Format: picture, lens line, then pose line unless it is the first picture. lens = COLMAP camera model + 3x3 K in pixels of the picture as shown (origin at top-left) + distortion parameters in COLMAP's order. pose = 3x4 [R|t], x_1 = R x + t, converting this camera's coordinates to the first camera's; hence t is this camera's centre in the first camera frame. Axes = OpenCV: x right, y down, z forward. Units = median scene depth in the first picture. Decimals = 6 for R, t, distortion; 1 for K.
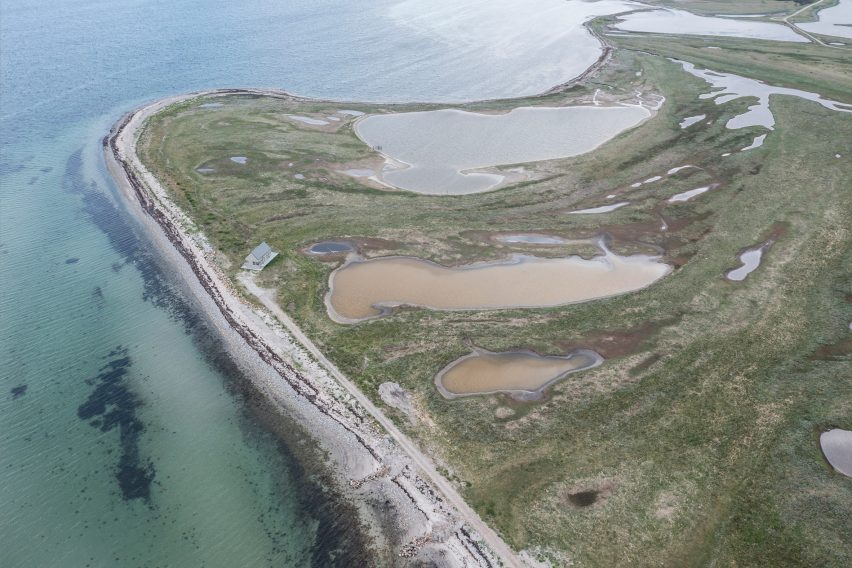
lens RADIAL K [[670.2, 0, 439.0], [0, 670.2, 286.2], [0, 0, 1]] dist [-0.027183, 0.061984]
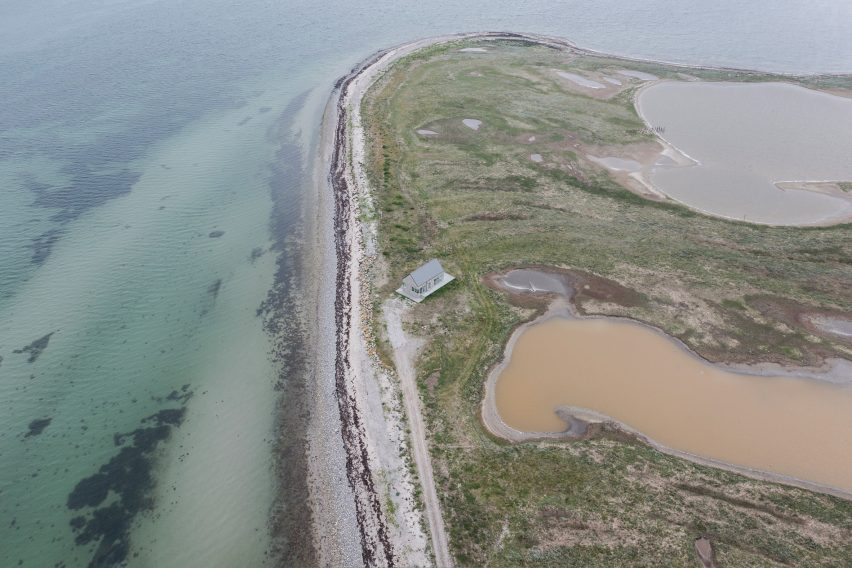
lens RADIAL K [[670.2, 0, 439.0], [0, 670.2, 286.2], [0, 0, 1]] dist [-0.027183, 0.061984]
pose [[0.899562, 0.215463, -0.379953, 0.008228], [-0.188821, 0.976215, 0.106543, -0.102875], [0.393872, -0.024099, 0.918849, 0.335038]]
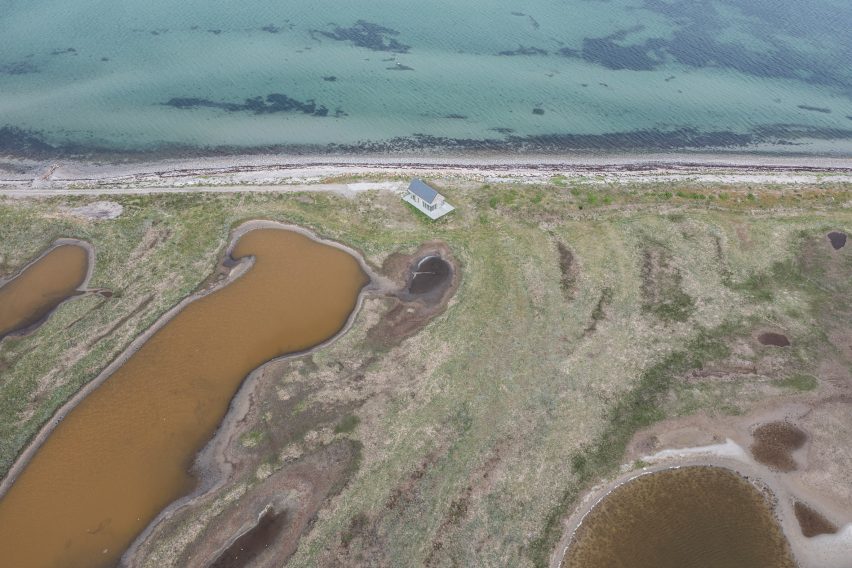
lens RADIAL K [[670.2, 0, 439.0], [0, 670.2, 286.2], [0, 0, 1]] dist [-0.027183, 0.061984]
pose [[-0.543222, 0.558909, -0.626522, 0.250289], [-0.428016, 0.457625, 0.779347, -0.559282], [0.722297, 0.691520, -0.009370, 0.986192]]
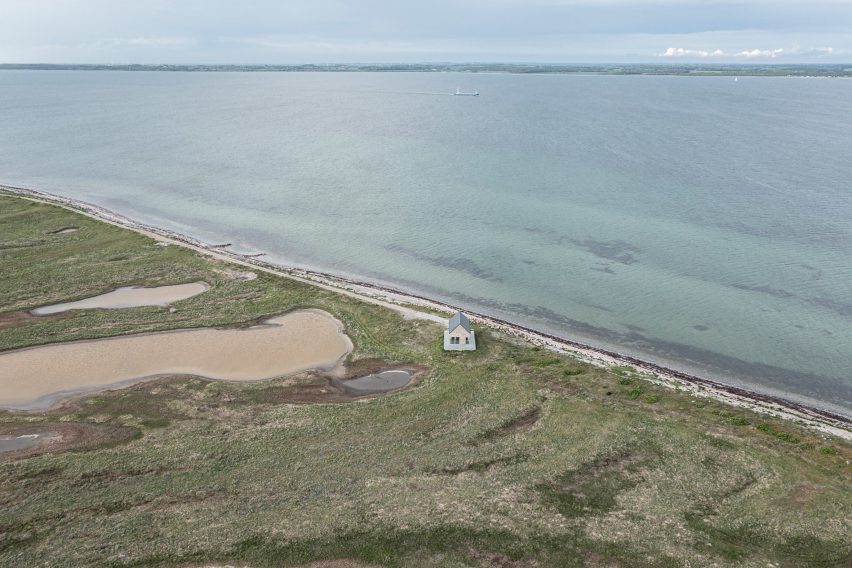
lens RADIAL K [[762.9, 0, 436.4], [0, 762.9, 283.9], [0, 0, 1]] dist [0.001450, 0.019598]
pose [[-0.970948, 0.041610, -0.235644, -0.052093], [-0.139060, 0.703288, 0.697172, -0.577954], [0.194735, 0.709686, -0.677070, 1.360863]]
